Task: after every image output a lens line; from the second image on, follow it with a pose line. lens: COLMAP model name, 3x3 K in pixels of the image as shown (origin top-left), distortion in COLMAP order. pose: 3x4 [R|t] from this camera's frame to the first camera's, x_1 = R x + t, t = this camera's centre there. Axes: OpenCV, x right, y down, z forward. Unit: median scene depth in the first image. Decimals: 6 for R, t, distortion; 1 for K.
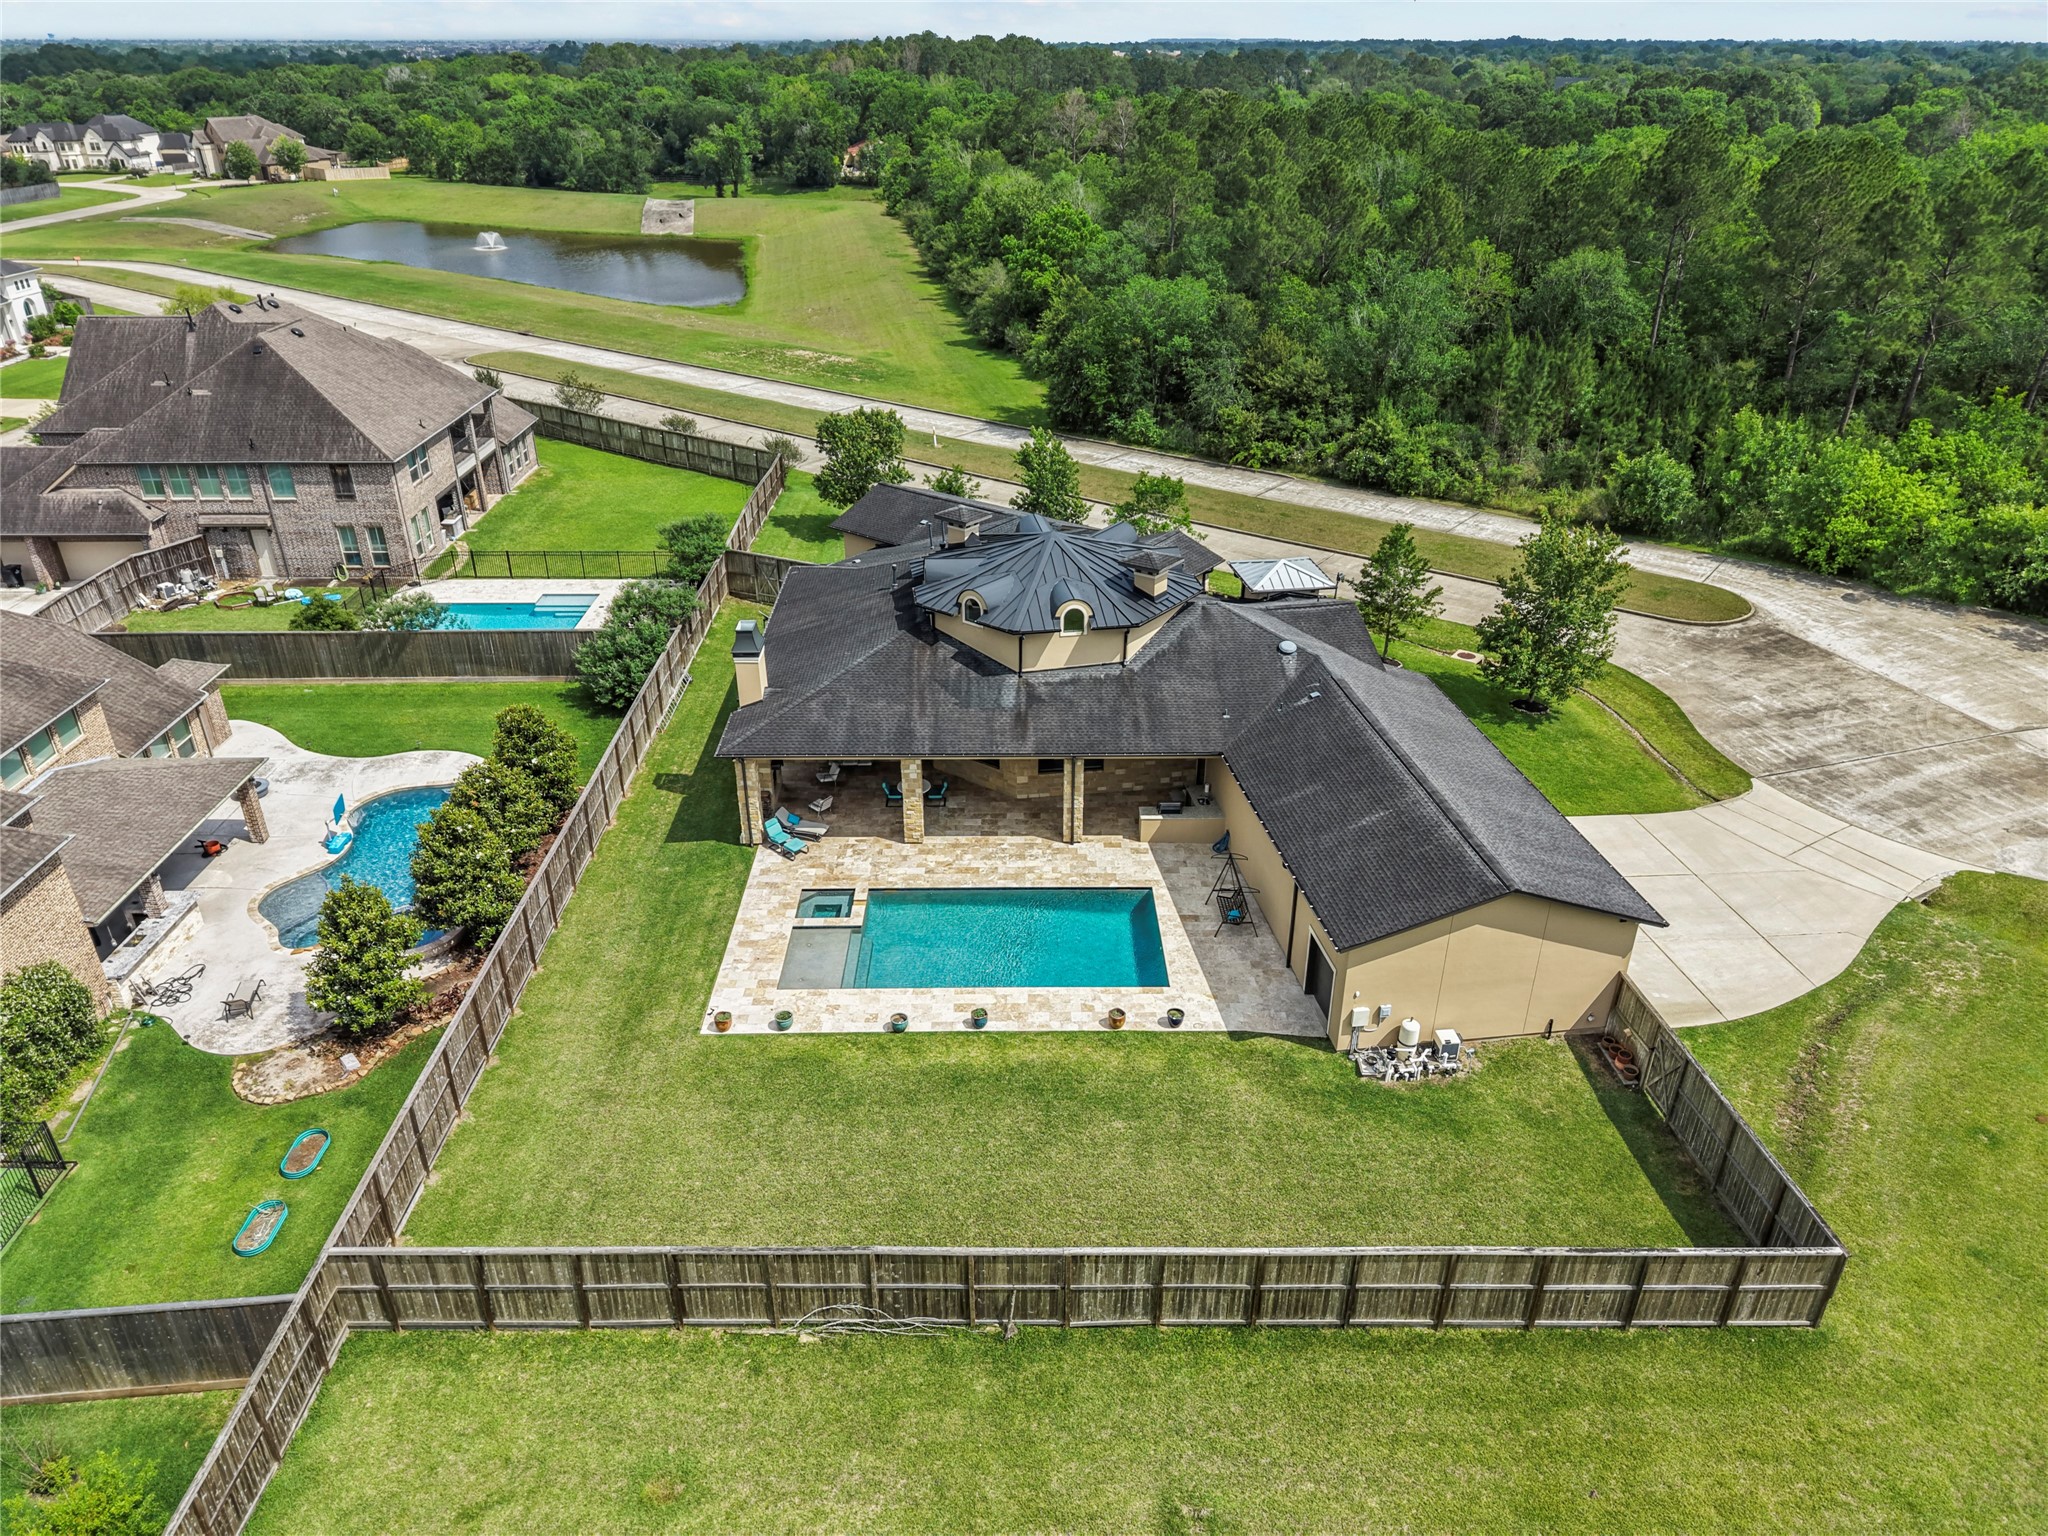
lens RADIAL K [[1363.8, 0, 1021.1], [0, 1363.8, 789.0], [0, 0, 1]] dist [0.039686, -0.044950]
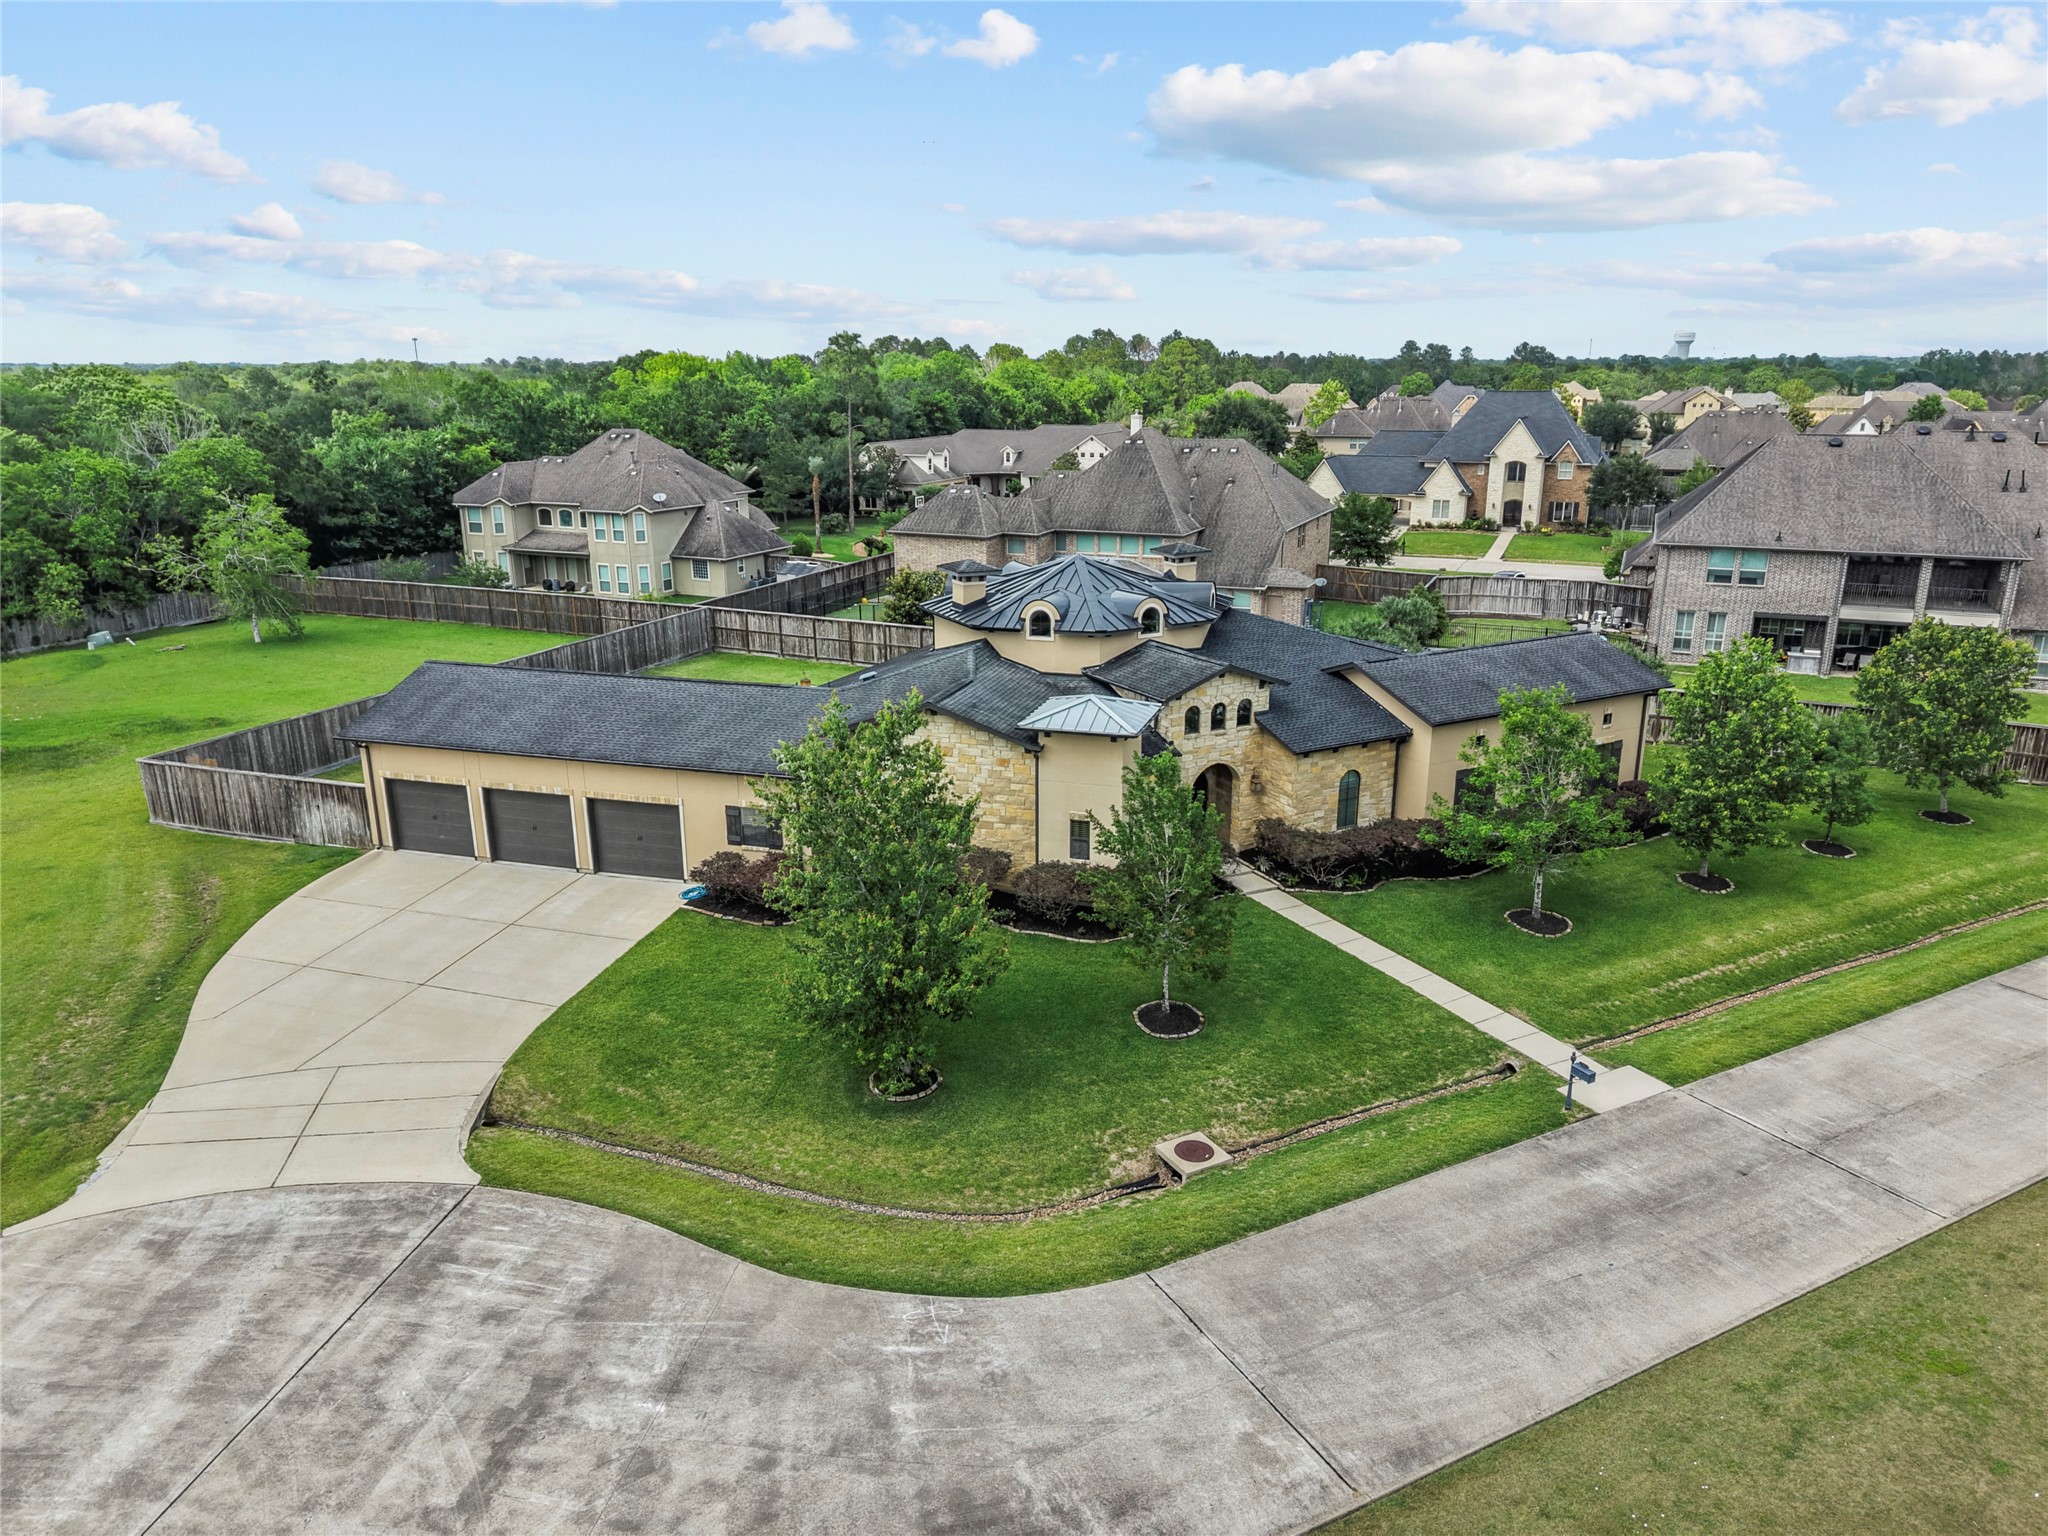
lens RADIAL K [[1363.8, 0, 1021.1], [0, 1363.8, 789.0], [0, 0, 1]] dist [0.039686, -0.044950]
pose [[-0.420083, 0.269614, -0.866509, 0.985709], [-0.433161, 0.779479, 0.452531, -0.515269], [0.797434, 0.565439, -0.210660, 1.367559]]
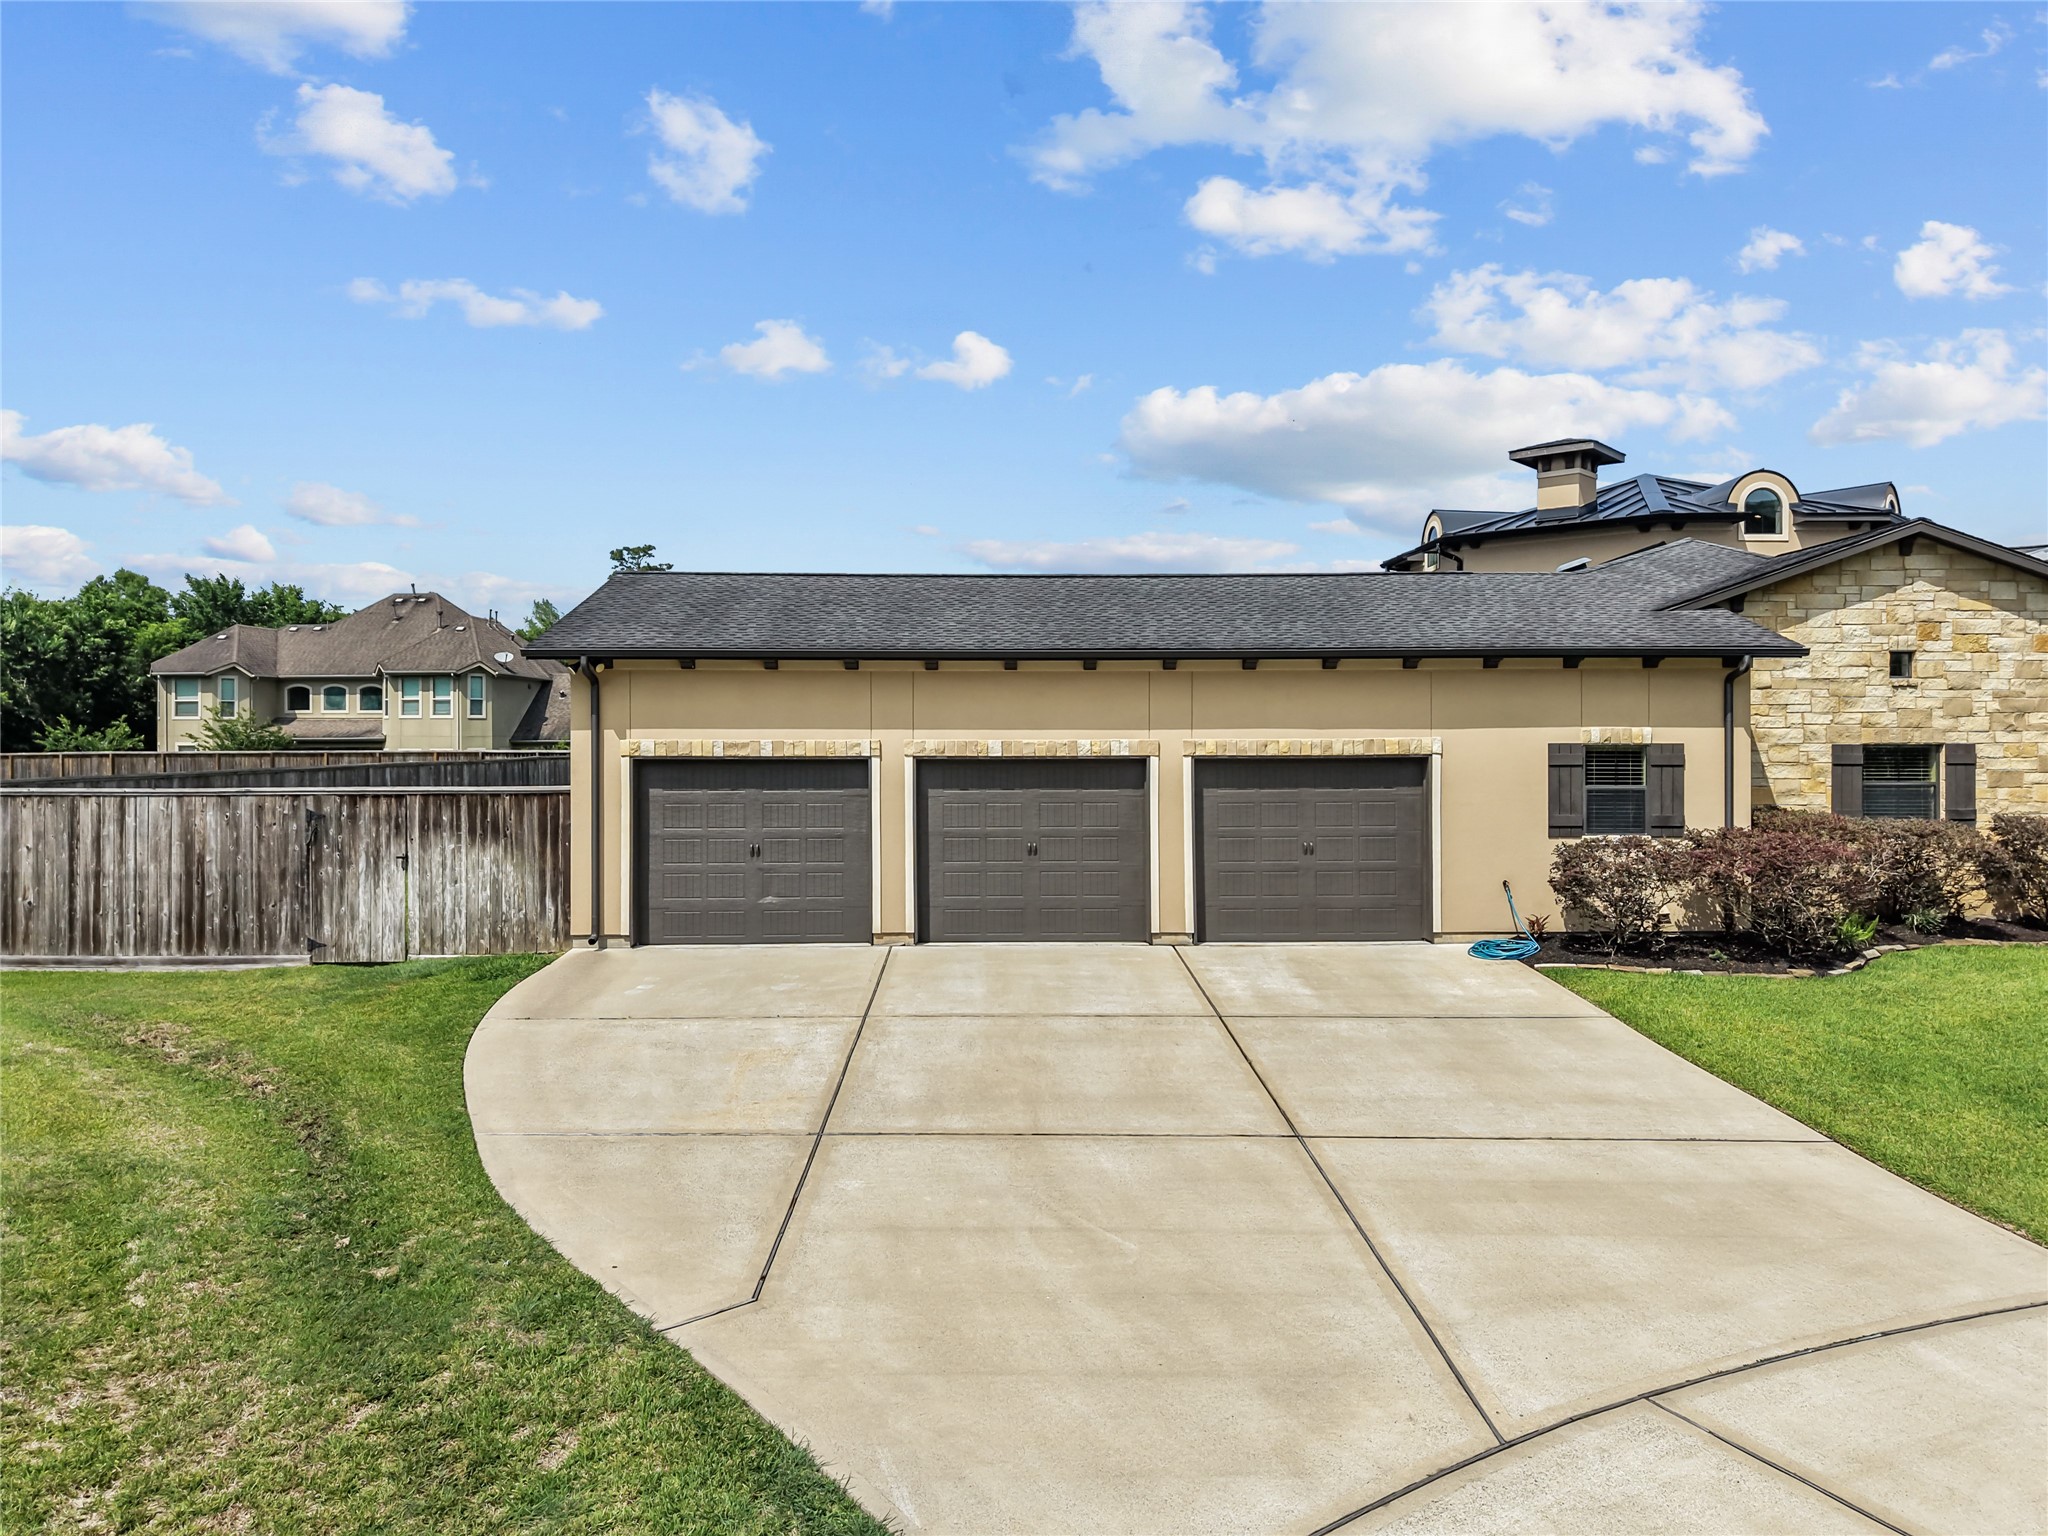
lens RADIAL K [[1363.8, 0, 1021.1], [0, 1363.8, 789.0], [0, 0, 1]] dist [0.039686, -0.044950]
pose [[-0.112978, 0.031441, -0.993100, 0.731670], [-0.478202, 0.874405, 0.082084, 0.001128], [0.870953, 0.484177, -0.083753, 0.961545]]
